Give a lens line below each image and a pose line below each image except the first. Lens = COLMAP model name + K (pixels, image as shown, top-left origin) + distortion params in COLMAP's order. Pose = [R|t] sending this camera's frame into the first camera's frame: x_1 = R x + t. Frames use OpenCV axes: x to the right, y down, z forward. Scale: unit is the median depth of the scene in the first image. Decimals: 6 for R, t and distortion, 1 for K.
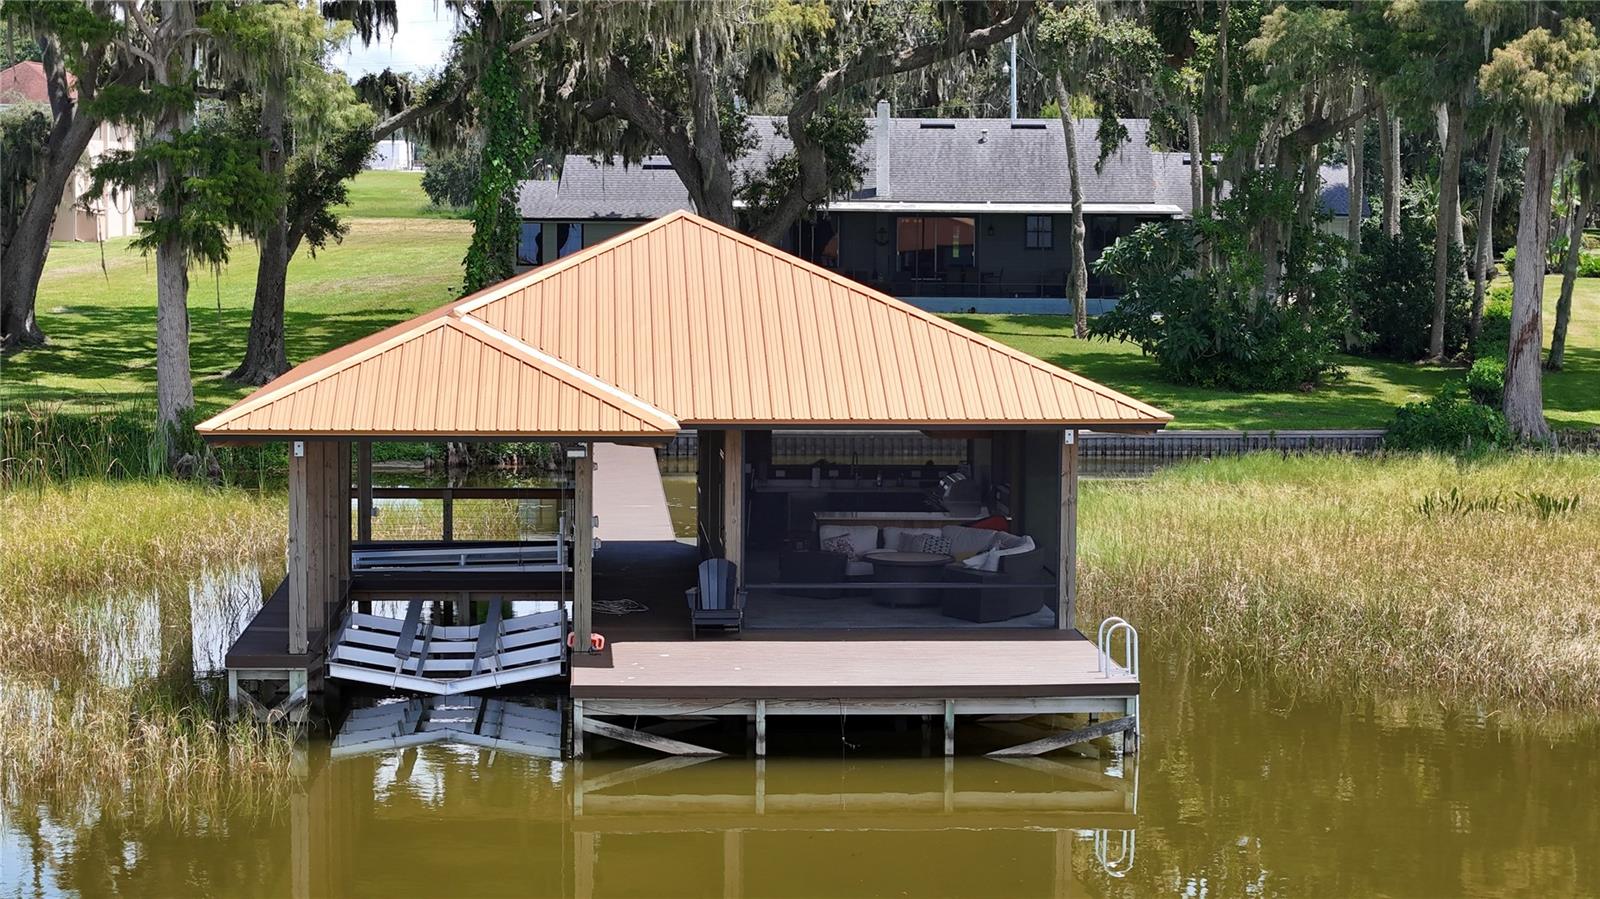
lens RADIAL K [[3263.6, 0, 800.0], [0, 3263.6, 449.5], [0, 0, 1]] dist [-0.237127, 0.201694]
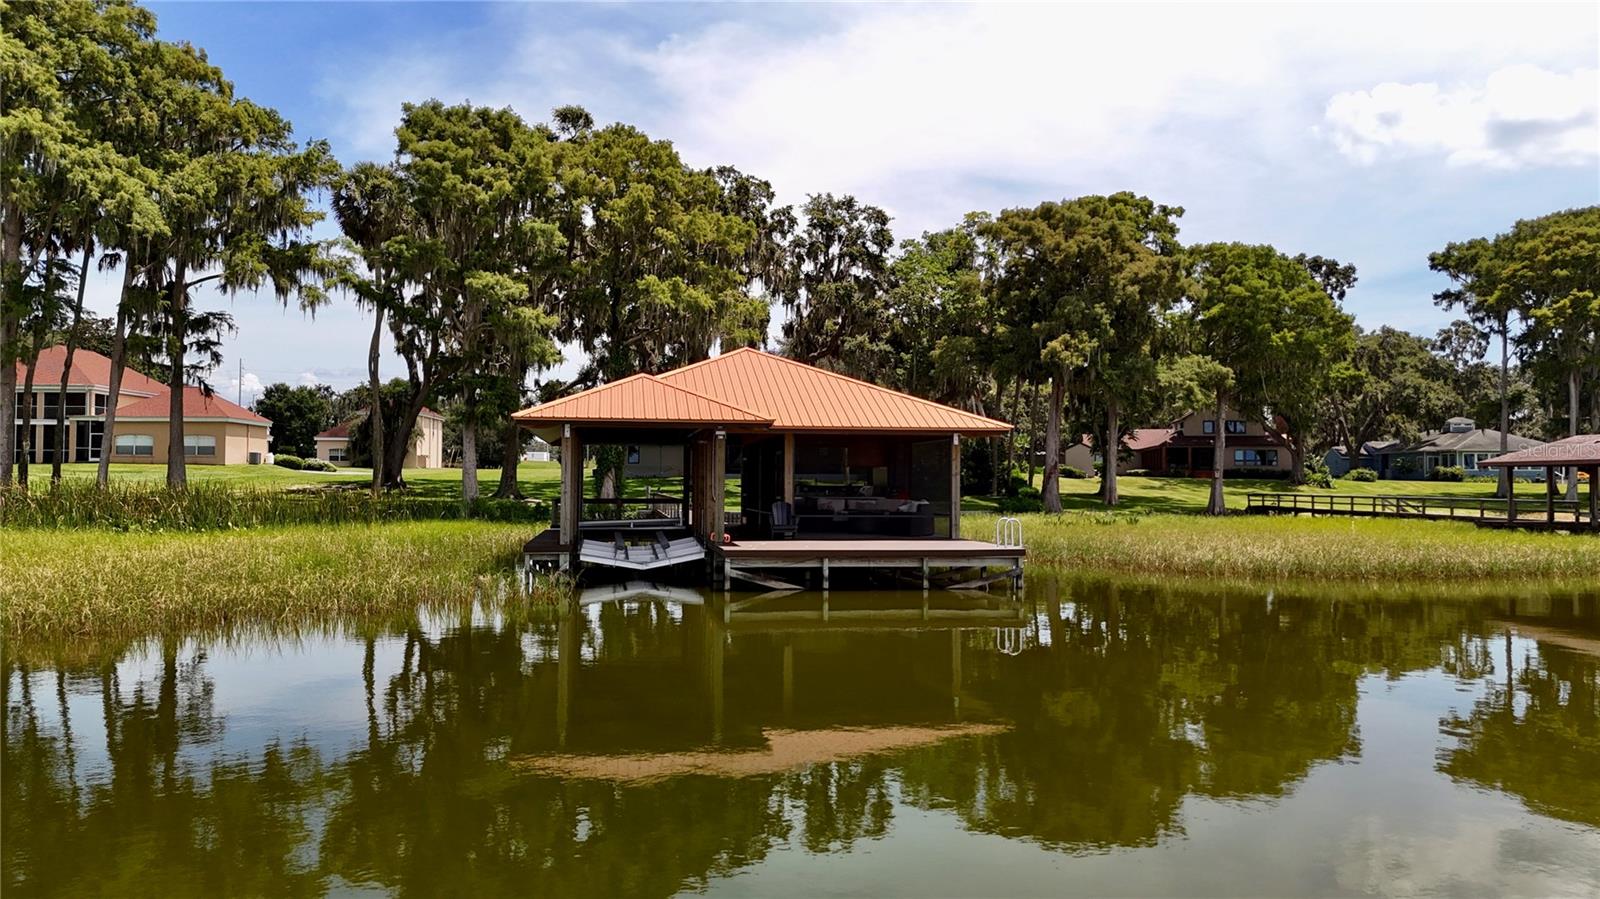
lens RADIAL K [[1191.1, 0, 800.0], [0, 1191.1, 449.5], [0, 0, 1]] dist [0.029797, -0.002318]
pose [[0.995569, -0.000203, 0.094039, -0.085117], [0.010270, 0.994251, -0.106579, 0.082603], [-0.093477, 0.107072, 0.989847, 0.310304]]
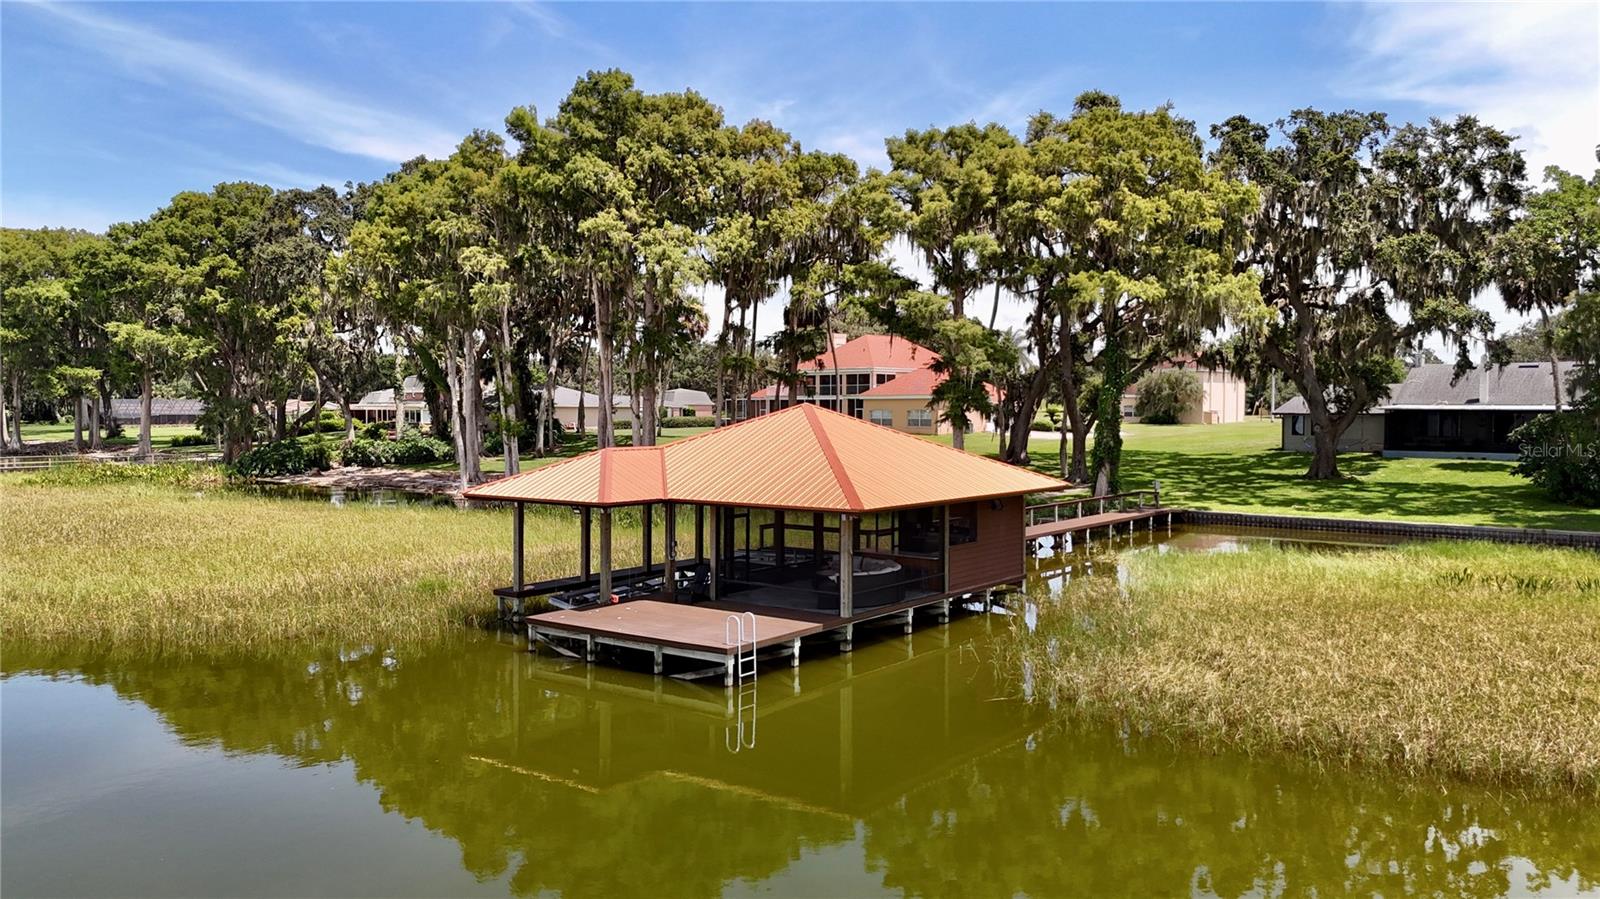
lens RADIAL K [[1191.1, 0, 800.0], [0, 1191.1, 449.5], [0, 0, 1]] dist [0.029797, -0.002318]
pose [[0.753242, 0.017624, -0.657507, 0.556520], [-0.047363, 0.998499, -0.027495, -0.024799], [0.656036, 0.051851, 0.752946, 0.481272]]
